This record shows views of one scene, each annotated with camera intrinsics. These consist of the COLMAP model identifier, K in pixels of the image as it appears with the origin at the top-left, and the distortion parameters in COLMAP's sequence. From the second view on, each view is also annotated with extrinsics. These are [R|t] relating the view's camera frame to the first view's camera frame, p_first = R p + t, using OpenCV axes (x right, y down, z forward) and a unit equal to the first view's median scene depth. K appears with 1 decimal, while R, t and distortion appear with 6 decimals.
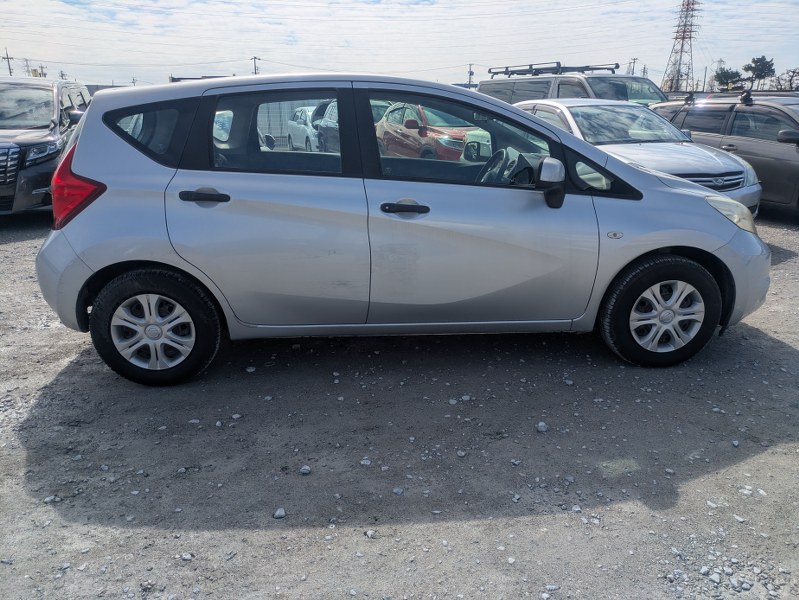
lens RADIAL K [[592.8, 0, 400.1], [0, 592.8, 300.6], [0, 0, 1]] dist [0.044715, -0.051035]
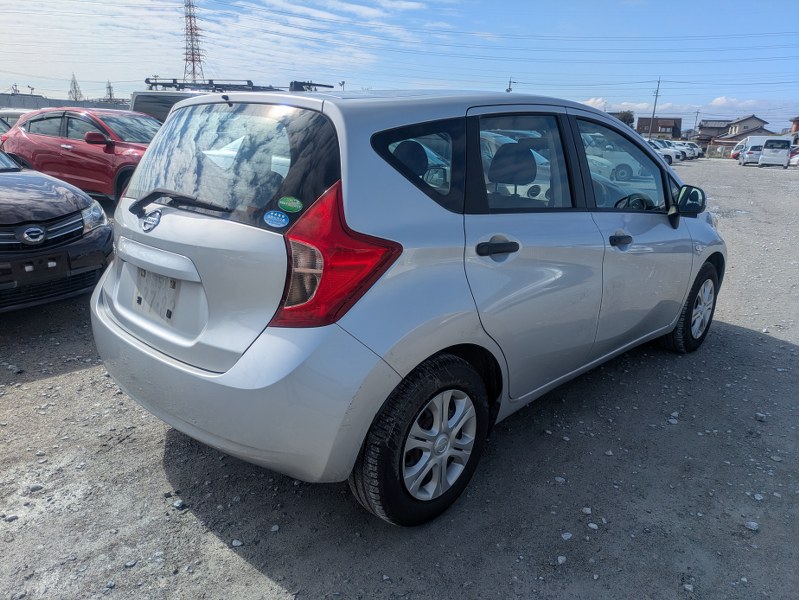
lens RADIAL K [[592.8, 0, 401.6], [0, 592.8, 306.2], [0, 0, 1]] dist [0.044715, -0.051035]
pose [[0.746262, -0.153976, 0.647599, -0.874264], [0.165439, 0.985255, 0.043615, -0.145865], [-0.644766, 0.074590, 0.760732, 0.479366]]
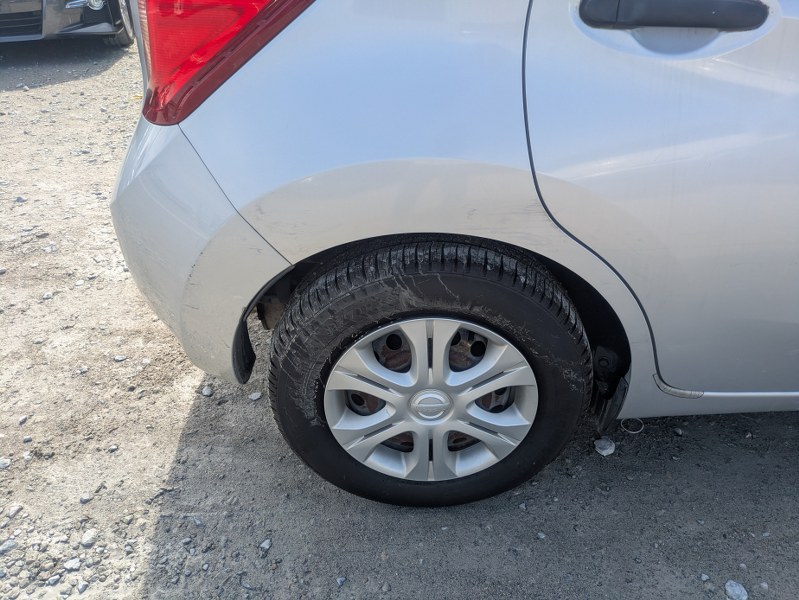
lens RADIAL K [[592.8, 0, 391.5], [0, 592.8, 296.9], [0, 0, 1]] dist [0.044715, -0.051035]
pose [[0.996341, 0.036982, -0.077051, -0.409683], [-0.014976, 0.963131, 0.268615, -0.113073], [0.084144, -0.266478, 0.960161, 0.651514]]
